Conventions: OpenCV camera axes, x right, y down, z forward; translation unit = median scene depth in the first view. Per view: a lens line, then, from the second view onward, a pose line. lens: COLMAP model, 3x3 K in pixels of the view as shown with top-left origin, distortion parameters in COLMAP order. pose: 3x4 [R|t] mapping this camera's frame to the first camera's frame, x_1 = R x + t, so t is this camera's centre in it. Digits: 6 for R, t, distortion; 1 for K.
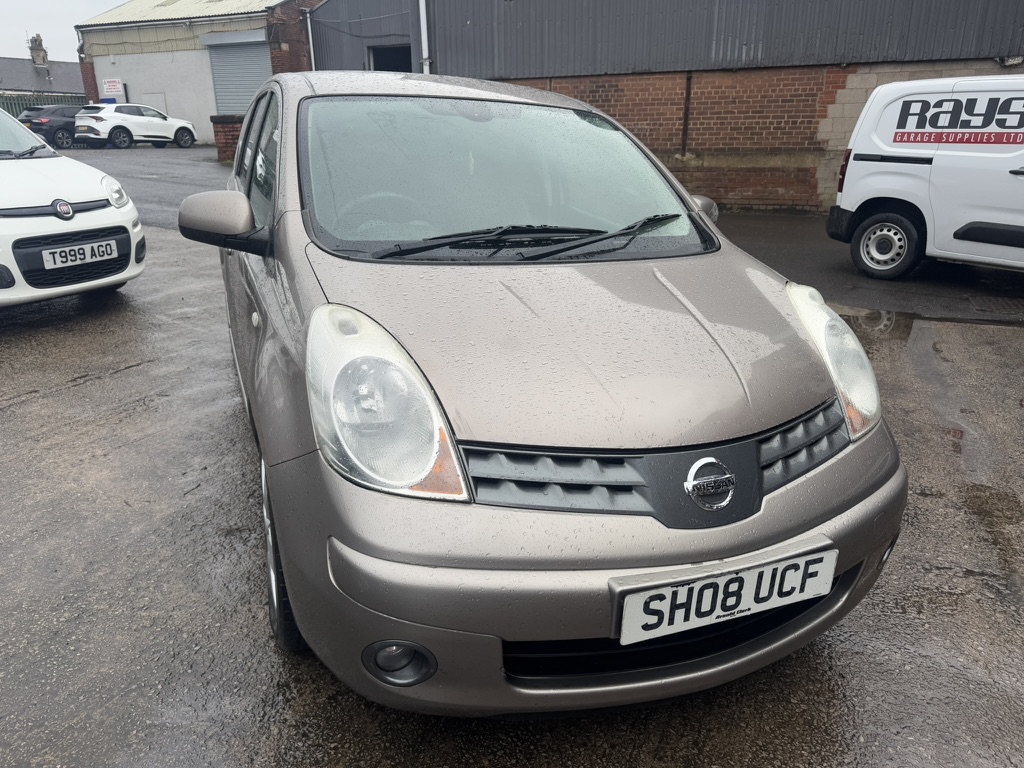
lens RADIAL K [[736.6, 0, 511.4], [0, 736.6, 385.9], [0, 0, 1]] dist [0.026761, -0.023363]
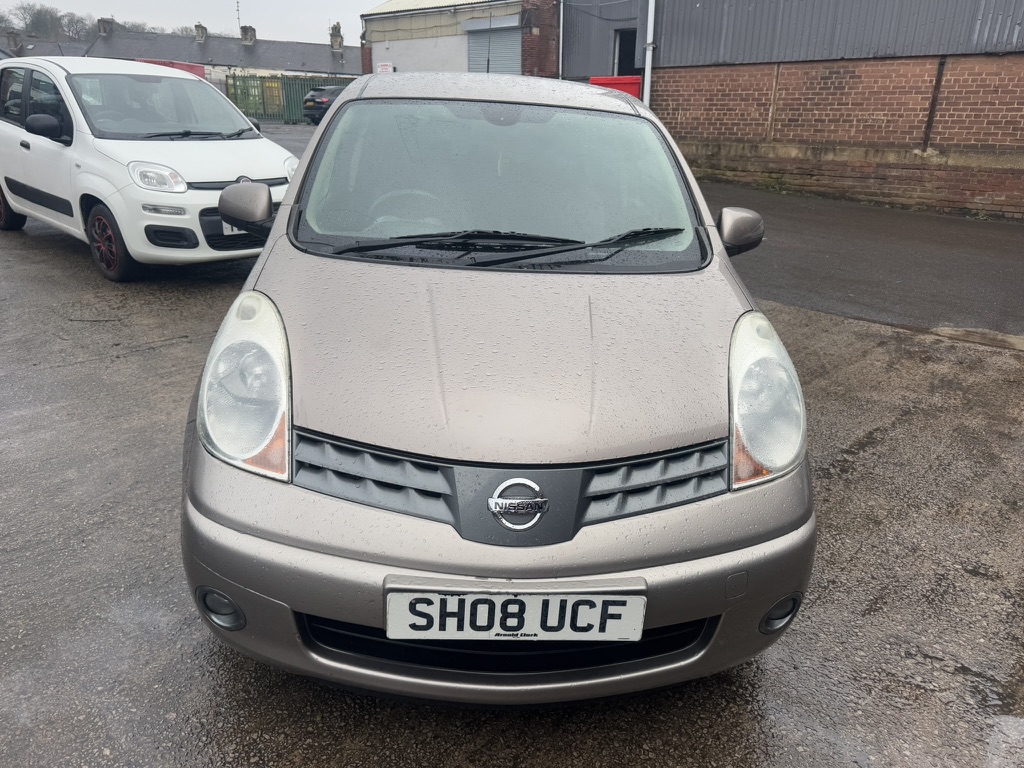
lens RADIAL K [[740.7, 0, 515.3], [0, 740.7, 381.2], [0, 0, 1]] dist [0.032418, -0.033417]
pose [[0.943943, 0.129938, -0.303459, 0.391155], [-0.125176, 0.991511, 0.035181, -0.049728], [0.305454, 0.004777, 0.952195, 0.022239]]
